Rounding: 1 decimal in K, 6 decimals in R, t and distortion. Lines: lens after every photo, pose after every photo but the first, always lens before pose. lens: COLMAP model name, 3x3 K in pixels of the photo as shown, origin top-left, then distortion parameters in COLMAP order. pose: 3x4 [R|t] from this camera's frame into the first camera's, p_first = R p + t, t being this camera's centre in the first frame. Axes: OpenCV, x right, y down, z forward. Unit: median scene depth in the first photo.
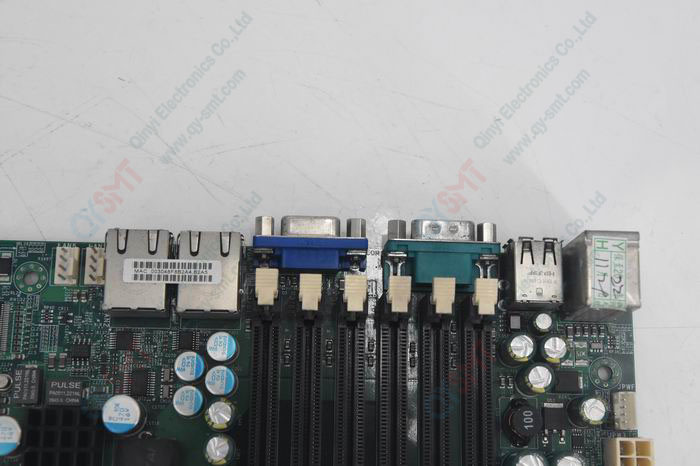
lens RADIAL K [[1129.0, 0, 351.8], [0, 1129.0, 233.6], [0, 0, 1]] dist [0.089916, 0.000000]
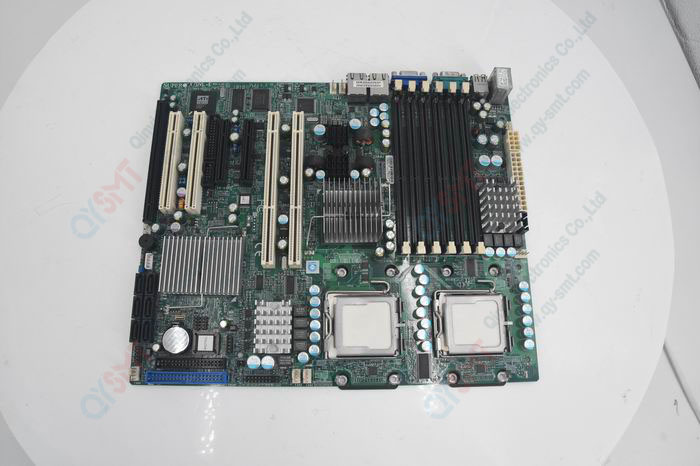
lens RADIAL K [[486.0, 0, 348.3], [0, 486.0, 234.8], [0, 0, 1]] dist [-0.119298, 0.009086]
pose [[0.999414, -0.027669, -0.020147, -0.198597], [0.026496, 0.998060, -0.056348, 0.534228], [0.021667, 0.055782, 0.998208, -0.341981]]
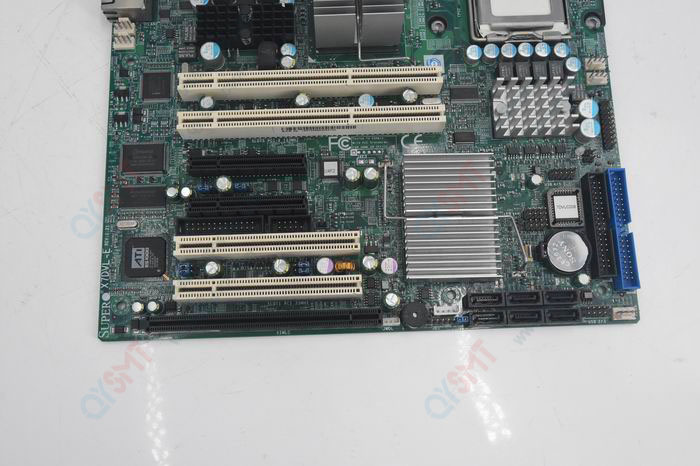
lens RADIAL K [[685.0, 0, 350.0], [0, 685.0, 226.2], [0, 0, 1]] dist [0.003457, 0.000000]
pose [[-0.044376, -0.987770, 0.149469, -0.761544], [0.970301, -0.007002, 0.241800, 0.118651], [-0.237796, 0.155760, 0.958745, -0.134981]]
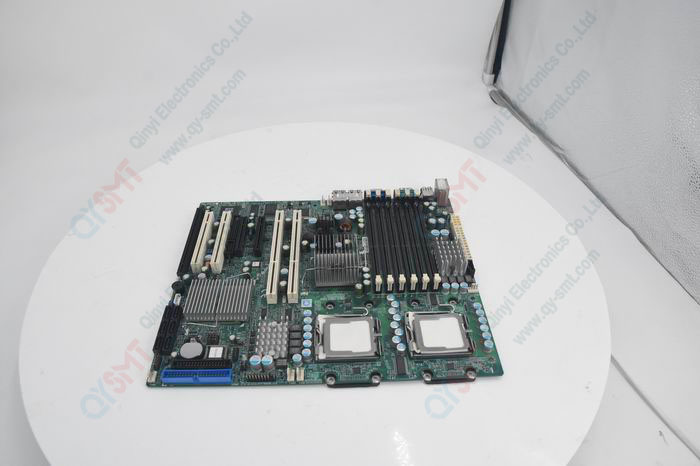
lens RADIAL K [[486.0, 0, 349.1], [0, 486.0, 231.7], [0, 0, 1]] dist [-0.119298, 0.009086]
pose [[0.996695, -0.081166, -0.003343, -0.156201], [0.063486, 0.803945, -0.591306, 1.296658], [0.050682, 0.589139, 0.806441, -0.484828]]
